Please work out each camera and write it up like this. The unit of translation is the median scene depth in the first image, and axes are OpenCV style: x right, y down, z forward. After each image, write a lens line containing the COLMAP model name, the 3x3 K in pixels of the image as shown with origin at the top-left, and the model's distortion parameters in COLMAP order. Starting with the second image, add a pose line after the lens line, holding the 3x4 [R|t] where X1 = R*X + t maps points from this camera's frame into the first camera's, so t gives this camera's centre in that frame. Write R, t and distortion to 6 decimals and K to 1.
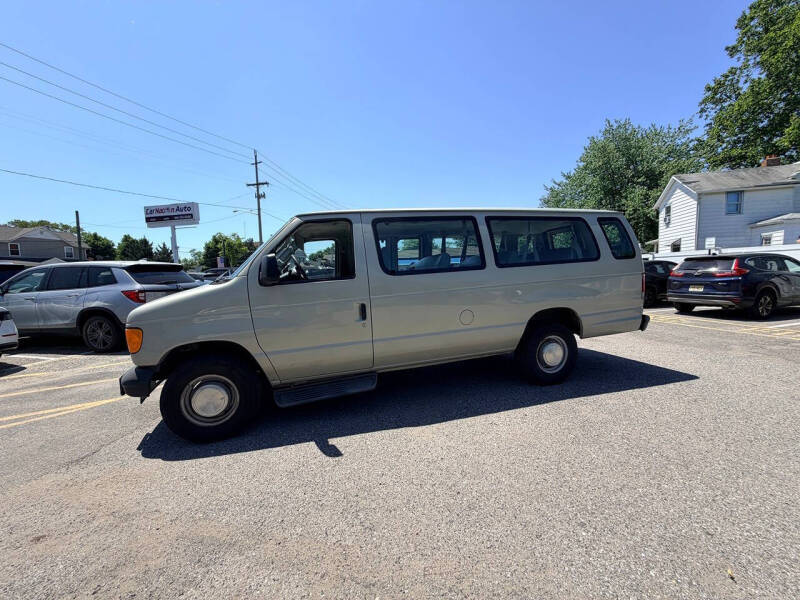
lens RADIAL K [[313.1, 0, 399.9], [0, 313.1, 292.6], [0, 0, 1]] dist [0.000079, 0.000446]
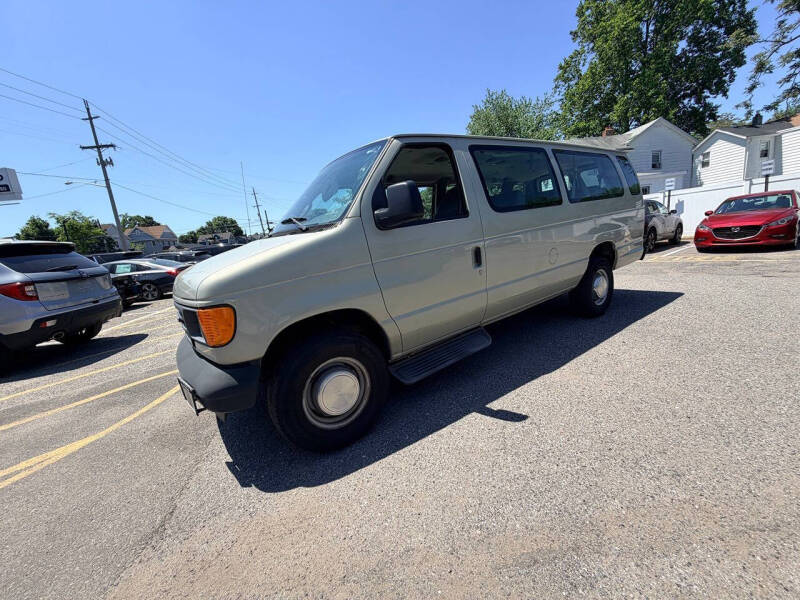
lens RADIAL K [[313.1, 0, 399.9], [0, 313.1, 292.6], [0, 0, 1]] dist [0.000079, 0.000446]
pose [[0.945480, -0.124597, 0.300903, -0.497926], [0.097551, 0.989849, 0.103354, 0.041718], [-0.310726, -0.068366, 0.948038, 0.217474]]
